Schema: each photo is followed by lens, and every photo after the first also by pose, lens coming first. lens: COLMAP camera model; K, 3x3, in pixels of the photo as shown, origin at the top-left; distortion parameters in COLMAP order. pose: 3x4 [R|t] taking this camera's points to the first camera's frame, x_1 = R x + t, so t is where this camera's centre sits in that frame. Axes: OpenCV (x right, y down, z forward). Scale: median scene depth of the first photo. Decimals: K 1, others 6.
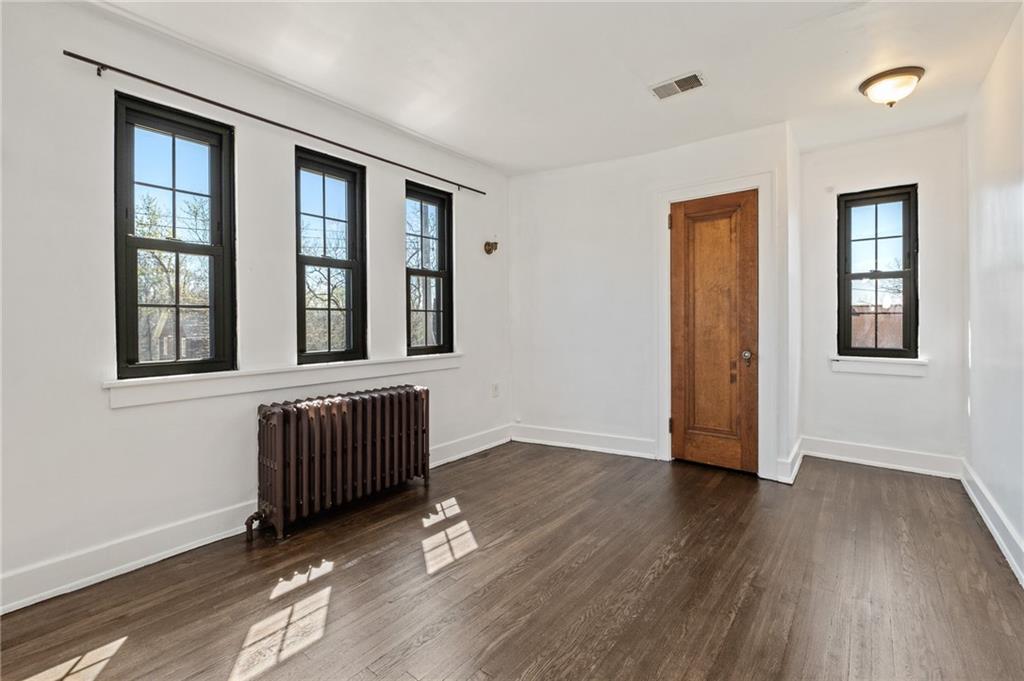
lens RADIAL K [[446.3, 0, 515.1], [0, 446.3, 338.4], [0, 0, 1]] dist [0.001254, -0.000100]
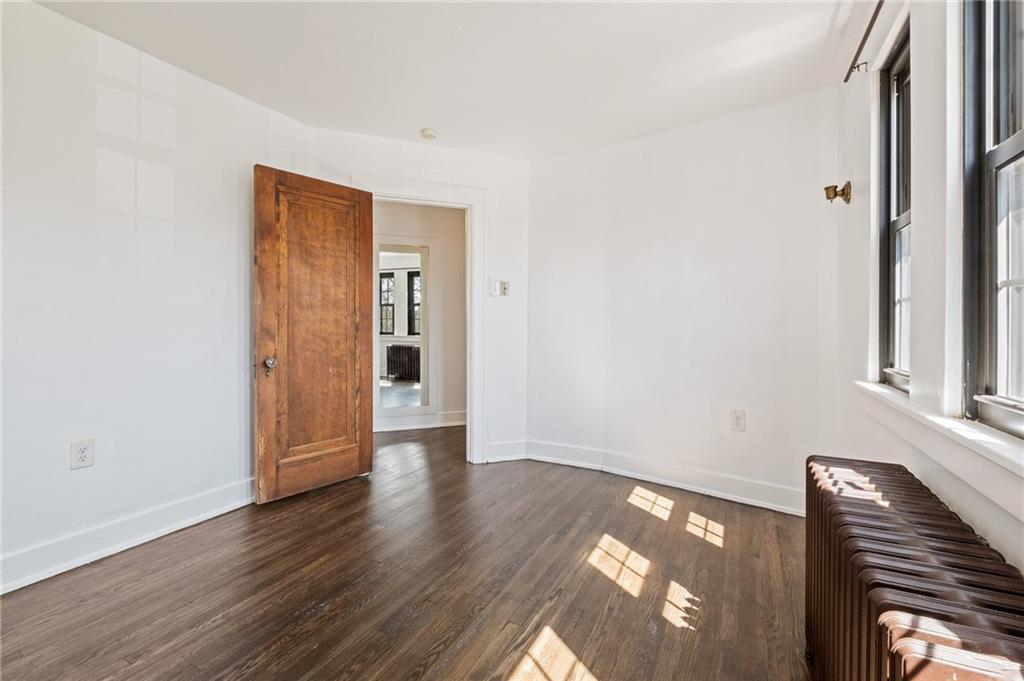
lens RADIAL K [[446.3, 0, 515.1], [0, 446.3, 338.4], [0, 0, 1]] dist [0.001254, -0.000100]
pose [[-0.982344, 0.013034, -0.186627, 0.011680], [0.003994, 0.998804, 0.048731, -0.046029], [0.187039, 0.047126, -0.981222, 1.803337]]
